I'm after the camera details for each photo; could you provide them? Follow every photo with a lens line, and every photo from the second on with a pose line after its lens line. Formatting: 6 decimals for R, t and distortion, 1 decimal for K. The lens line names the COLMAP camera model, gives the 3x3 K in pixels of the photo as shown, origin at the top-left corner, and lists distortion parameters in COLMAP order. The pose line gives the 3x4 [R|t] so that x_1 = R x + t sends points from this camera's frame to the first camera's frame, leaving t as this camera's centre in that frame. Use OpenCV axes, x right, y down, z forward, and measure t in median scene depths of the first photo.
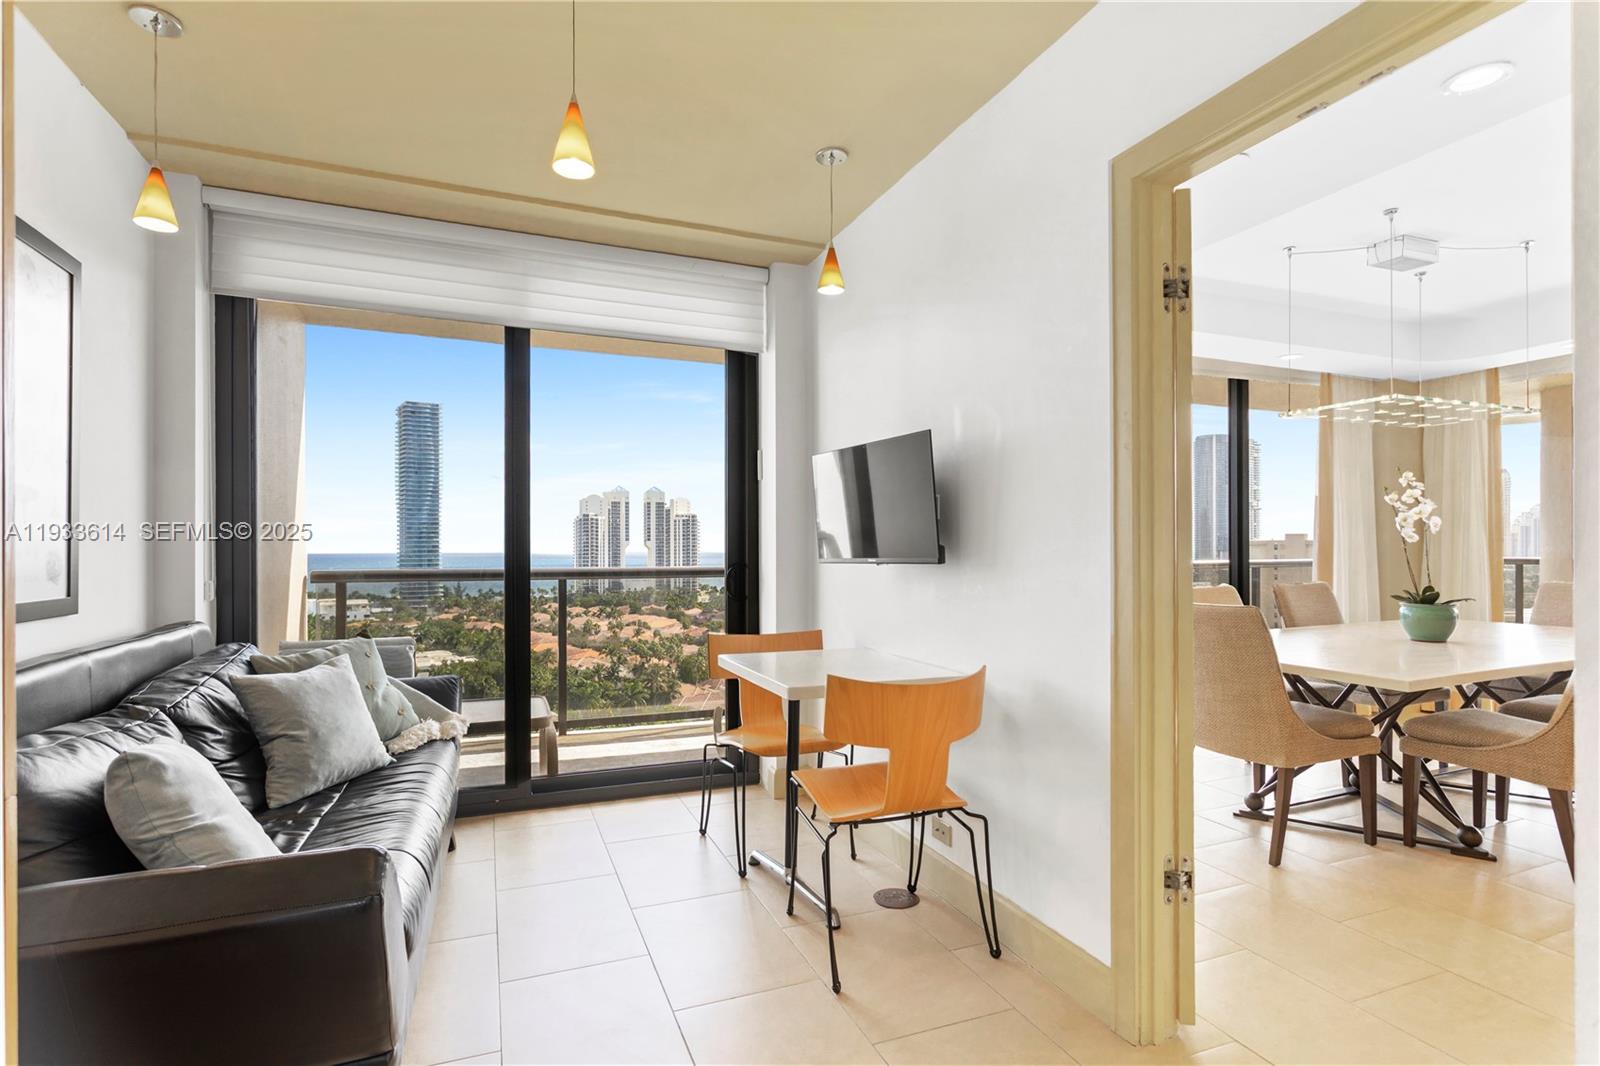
lens RADIAL K [[784.6, 0, 804.2], [0, 784.6, 538.5], [0, 0, 1]] dist [0.000486, 0.000611]
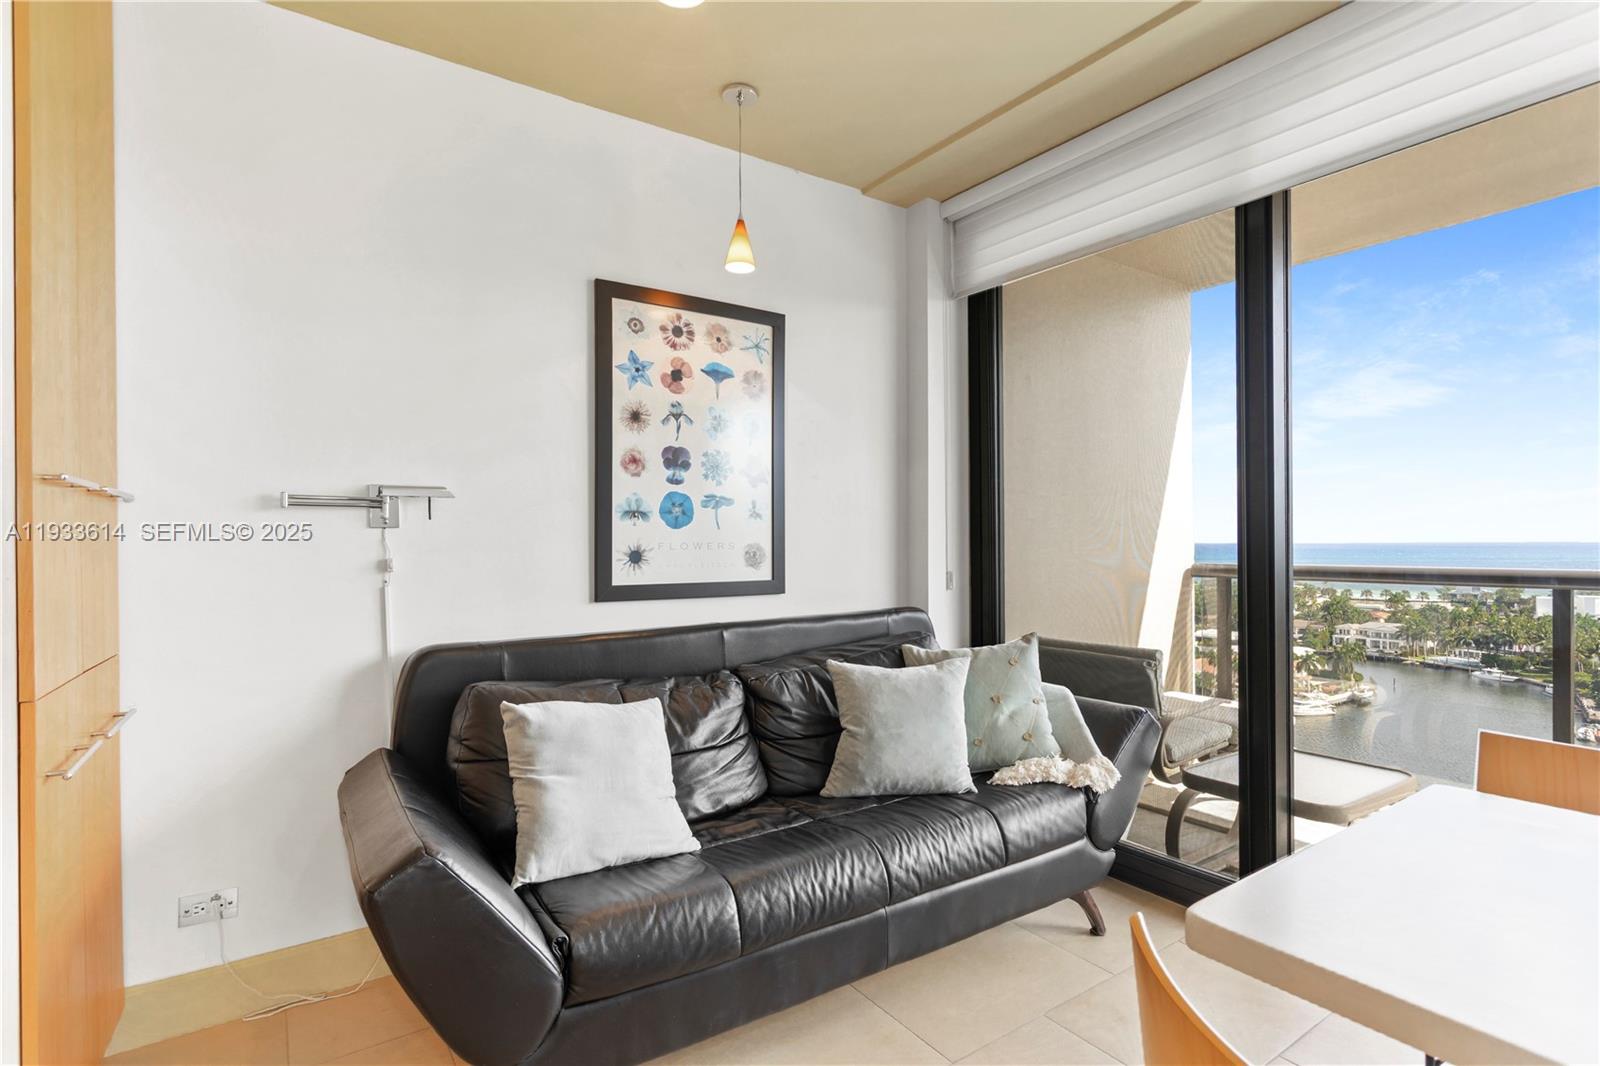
lens RADIAL K [[784.6, 0, 804.2], [0, 784.6, 538.5], [0, 0, 1]] dist [0.000486, 0.000611]
pose [[0.216337, 0.000527, -0.976319, 0.290570], [0.017544, 0.999836, 0.004427, 0.002611], [0.976161, -0.018086, 0.216293, 0.697161]]
